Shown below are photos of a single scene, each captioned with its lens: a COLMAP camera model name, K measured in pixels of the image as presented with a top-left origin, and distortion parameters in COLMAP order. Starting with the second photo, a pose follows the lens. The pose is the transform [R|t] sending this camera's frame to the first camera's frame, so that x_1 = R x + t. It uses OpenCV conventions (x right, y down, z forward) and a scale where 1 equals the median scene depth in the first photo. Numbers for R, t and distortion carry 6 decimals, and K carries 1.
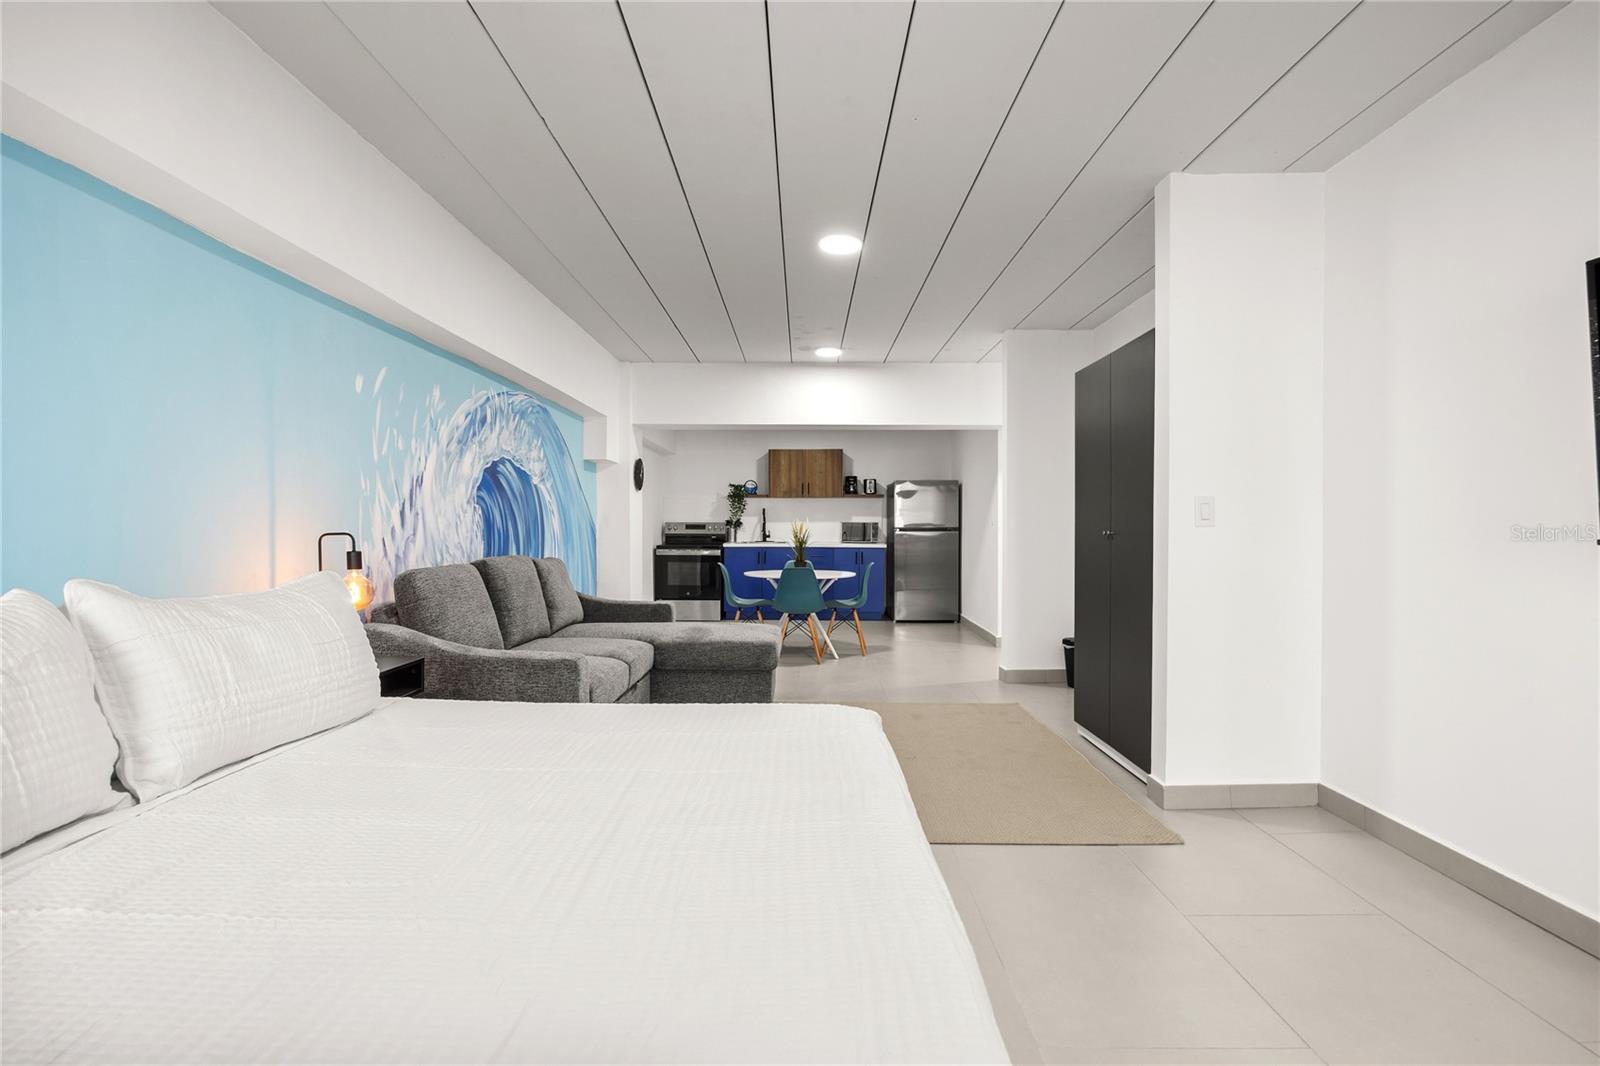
lens RADIAL K [[823.2, 0, 800.0], [0, 823.2, 533.0], [0, 0, 1]] dist [0.001619, 0.000435]
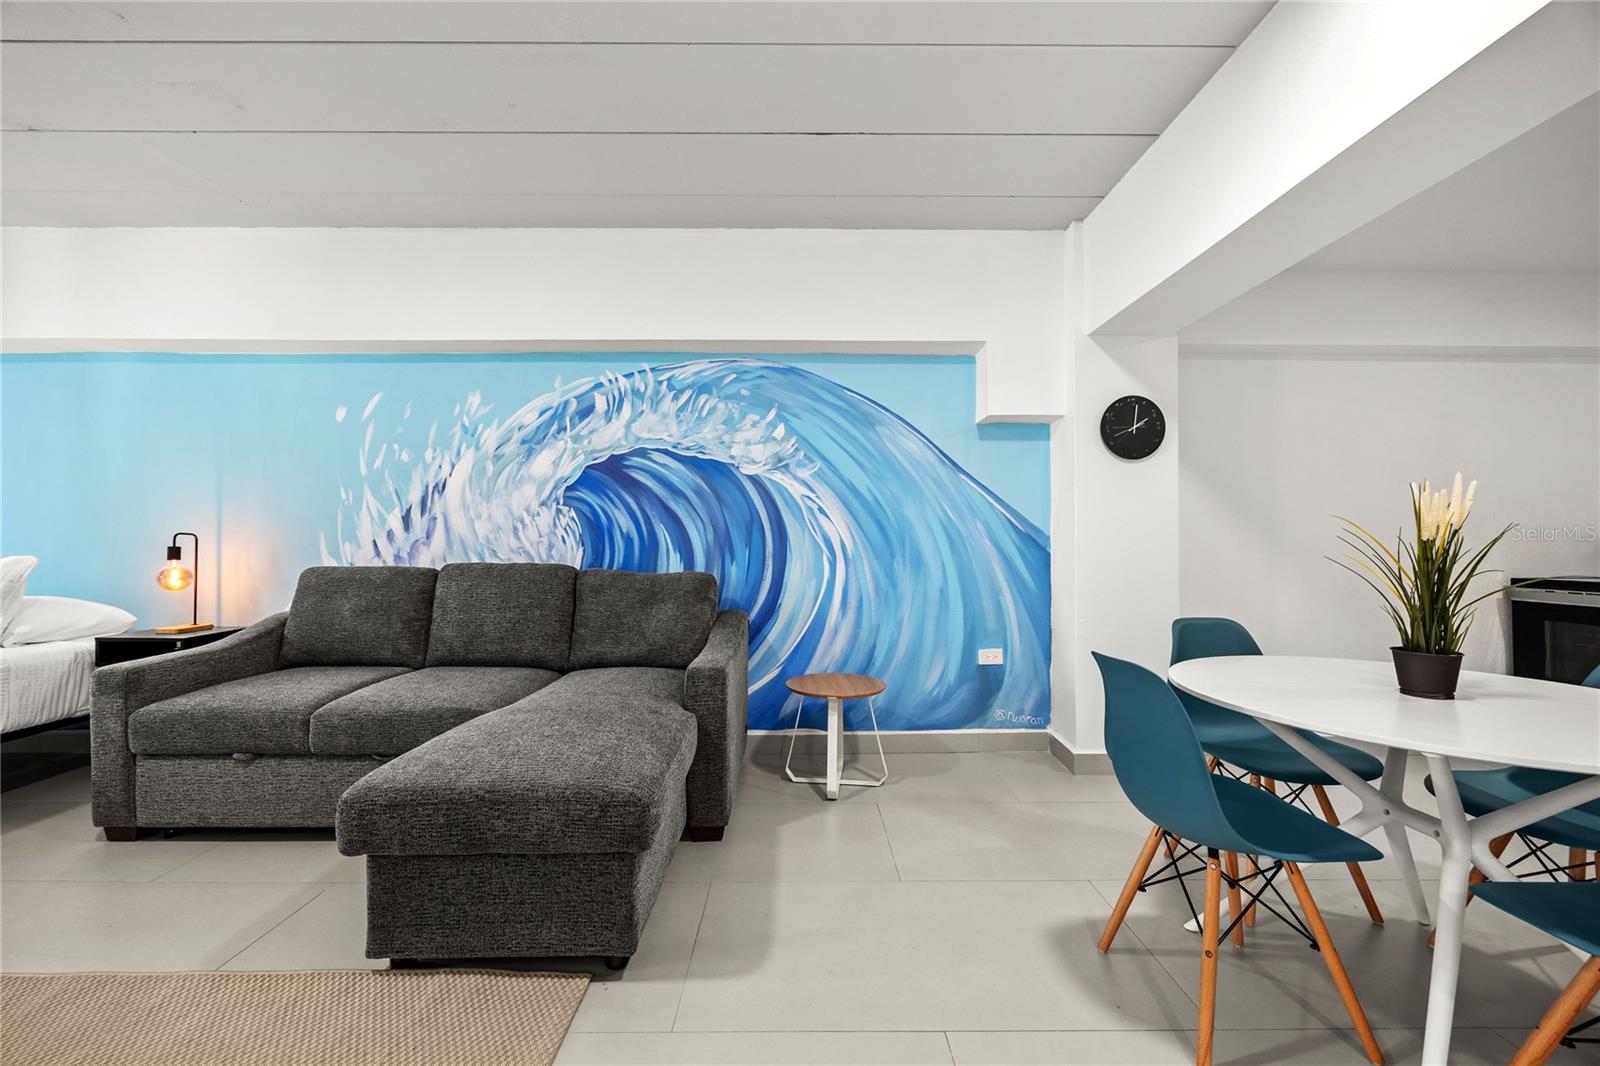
lens RADIAL K [[623.8, 0, 811.2], [0, 623.8, 535.0], [0, 0, 1]] dist [-0.011643, 0.000122]
pose [[0.005854, -0.020739, -0.999768, 0.242085], [-0.012139, 0.999710, -0.020809, 0.006350], [0.999909, 0.012258, 0.005601, 1.052070]]
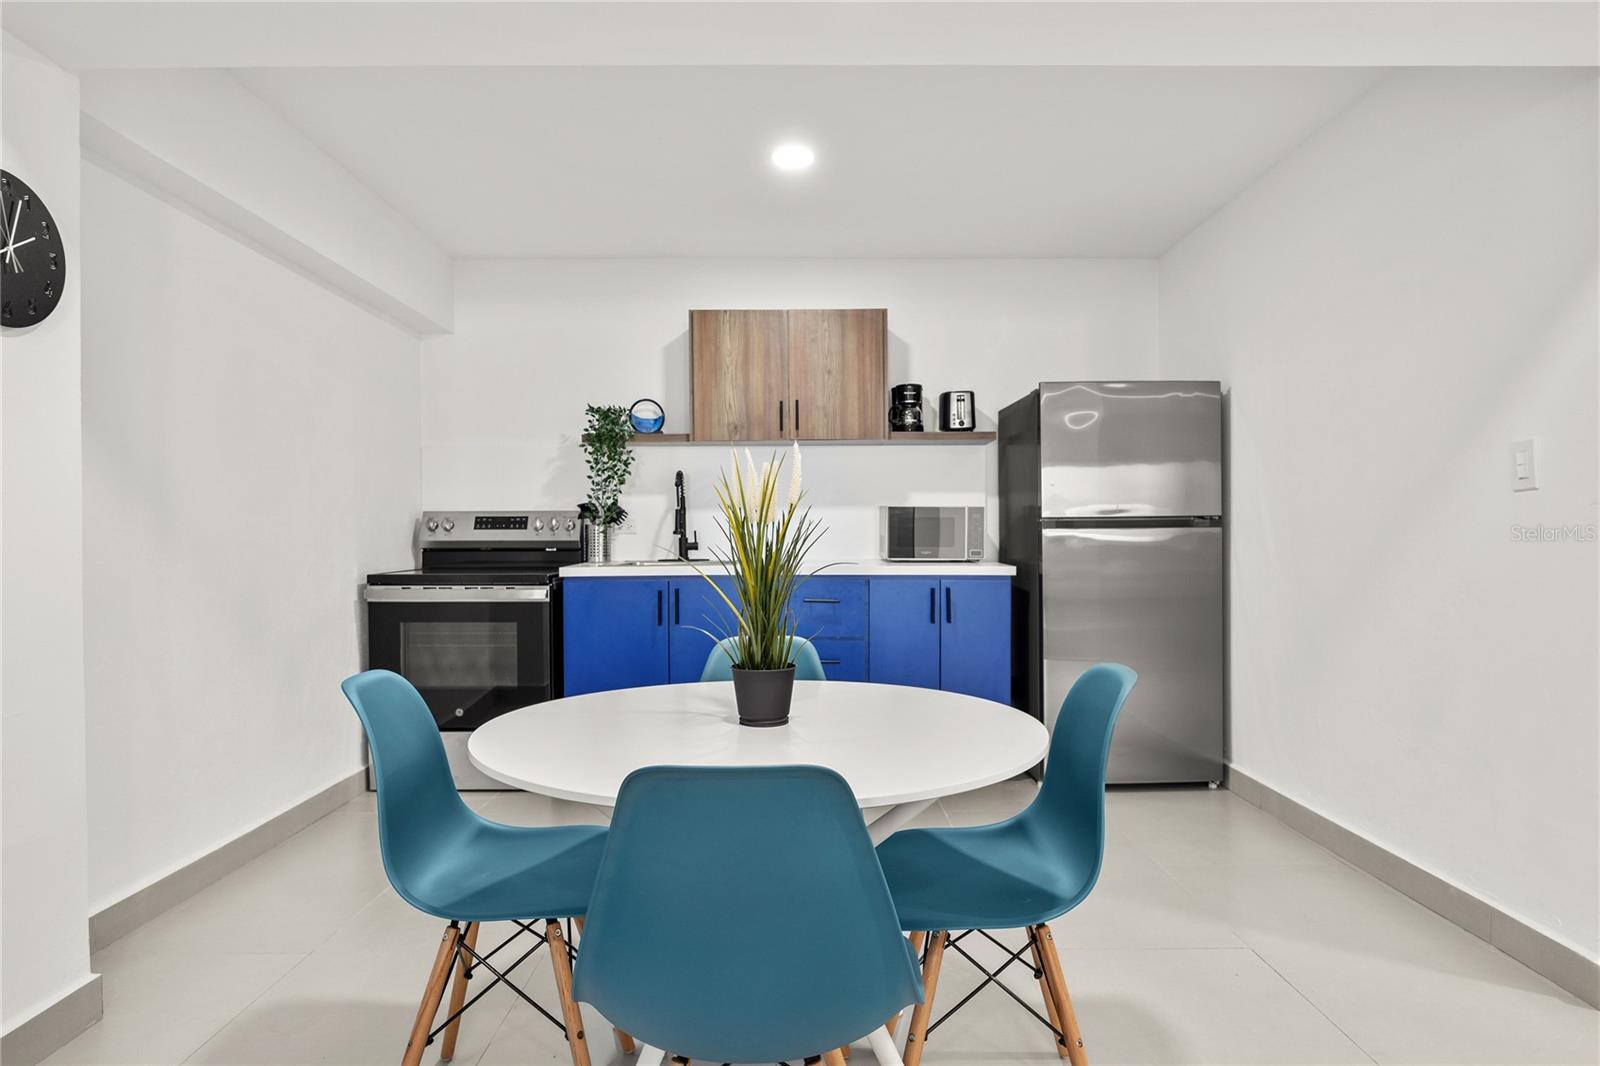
lens RADIAL K [[910.2, 0, 800.0], [0, 910.2, 533.0], [0, 0, 1]] dist [0.000941, 0.000304]
pose [[0.999726, -0.009020, 0.021600, 0.003972], [0.009253, 0.999899, -0.010741, 0.005319], [-0.021501, 0.010938, 0.999709, 1.009119]]
